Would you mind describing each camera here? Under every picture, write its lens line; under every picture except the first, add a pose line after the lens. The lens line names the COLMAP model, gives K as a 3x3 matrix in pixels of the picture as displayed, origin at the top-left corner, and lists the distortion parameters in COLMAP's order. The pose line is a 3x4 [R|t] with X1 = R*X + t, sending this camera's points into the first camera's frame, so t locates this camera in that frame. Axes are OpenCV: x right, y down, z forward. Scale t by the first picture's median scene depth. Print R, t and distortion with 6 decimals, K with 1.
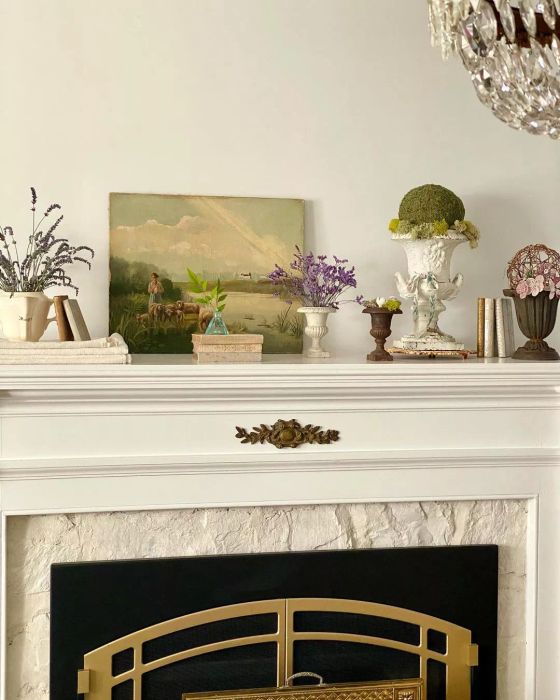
lens RADIAL K [[1153.5, 0, 280.0], [0, 1153.5, 350.0], [0, 0, 1]] dist [0.205155, -0.116256]
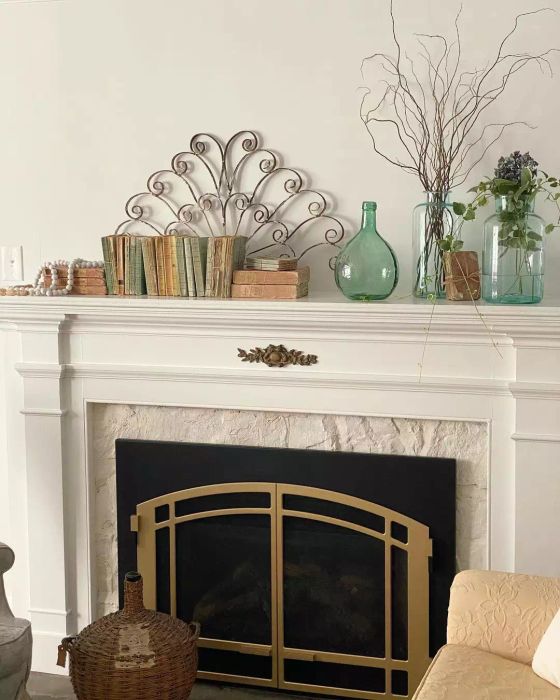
lens RADIAL K [[1153.5, 0, 280.0], [0, 1153.5, 350.0], [0, 0, 1]] dist [0.205155, -0.116256]
pose [[0.856200, 0.043186, -0.514836, 0.652719], [-0.016192, 0.998254, 0.056808, -0.006415], [0.516390, -0.040303, 0.855405, -0.087680]]
